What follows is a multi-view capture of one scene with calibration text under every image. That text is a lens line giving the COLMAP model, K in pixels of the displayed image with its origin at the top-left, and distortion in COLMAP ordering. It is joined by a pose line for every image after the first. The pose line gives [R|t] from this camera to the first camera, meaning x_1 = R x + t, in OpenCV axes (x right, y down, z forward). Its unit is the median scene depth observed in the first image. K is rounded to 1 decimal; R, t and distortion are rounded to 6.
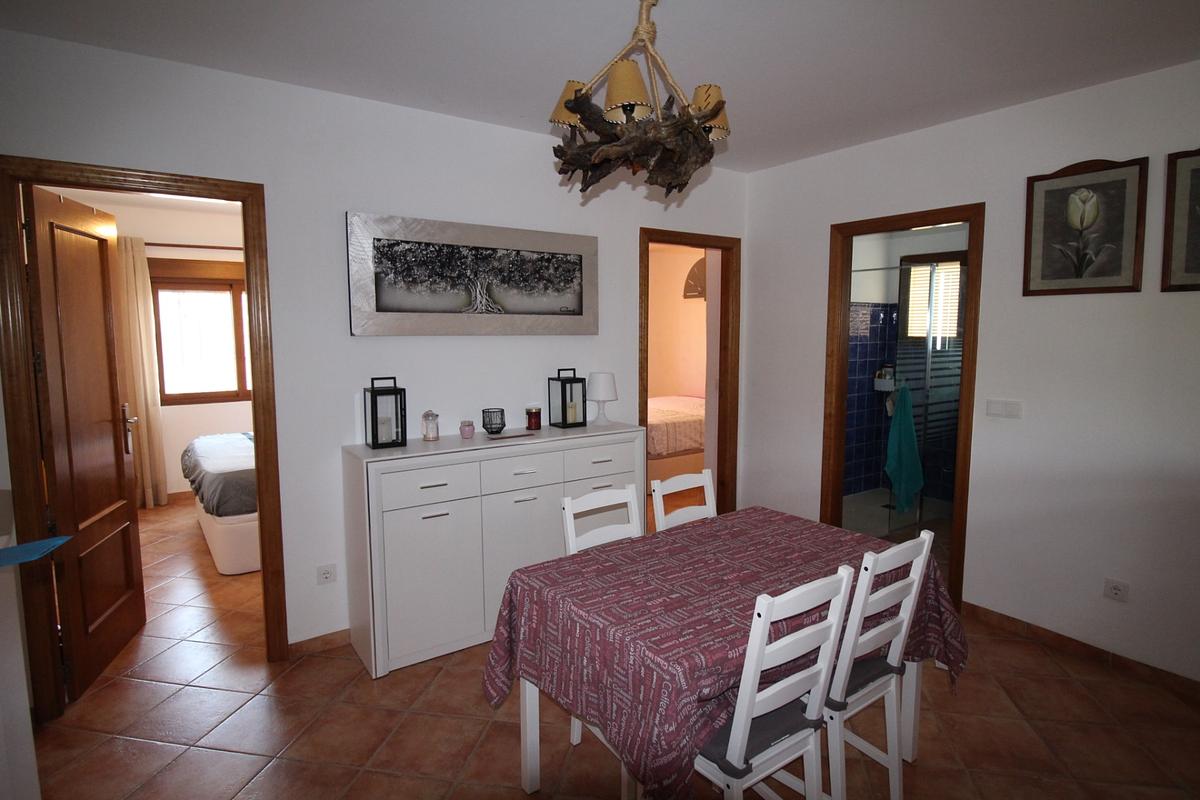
lens RADIAL K [[652.4, 0, 598.8], [0, 652.4, 394.4], [0, 0, 1]] dist [-0.001006, 0.000094]
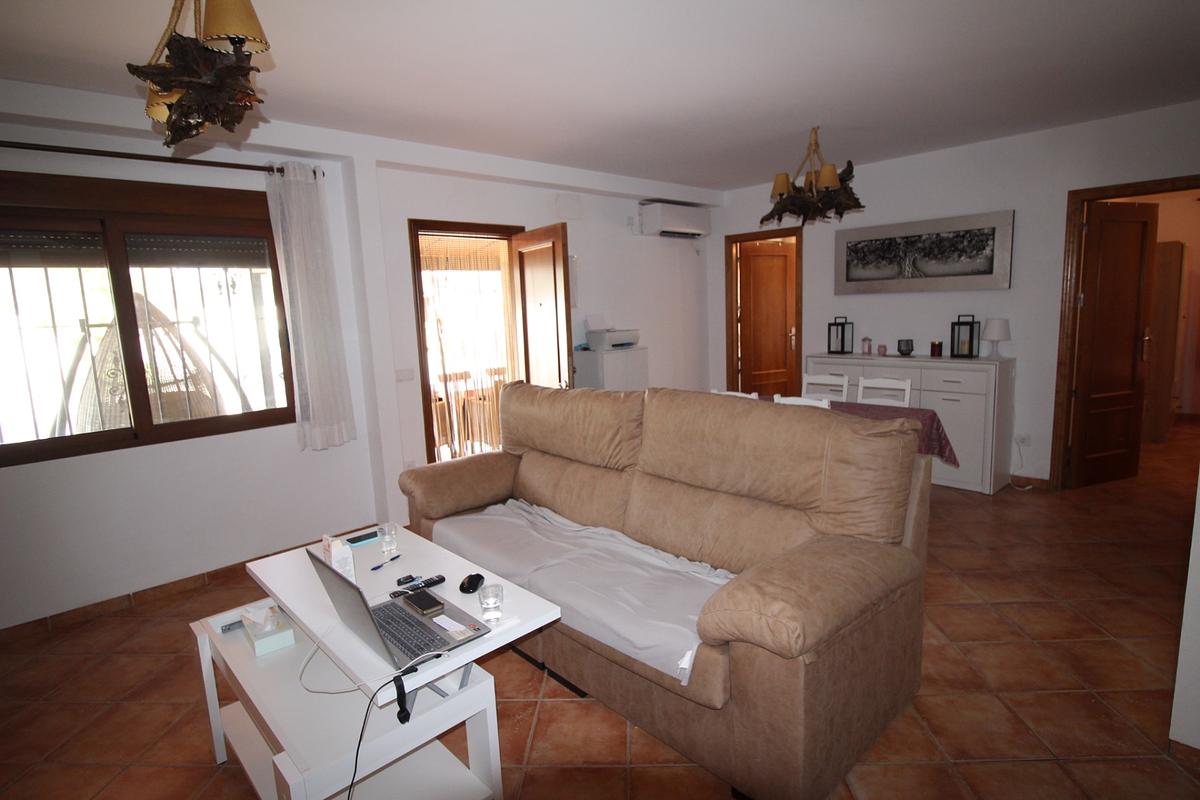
lens RADIAL K [[620.4, 0, 609.1], [0, 620.4, 392.2], [0, 0, 1]] dist [-0.005230, -0.001616]
pose [[0.136905, 0.138800, -0.980812, 1.195606], [-0.049883, 0.989844, 0.133116, -0.014541], [0.989327, 0.030702, 0.142438, 0.076212]]
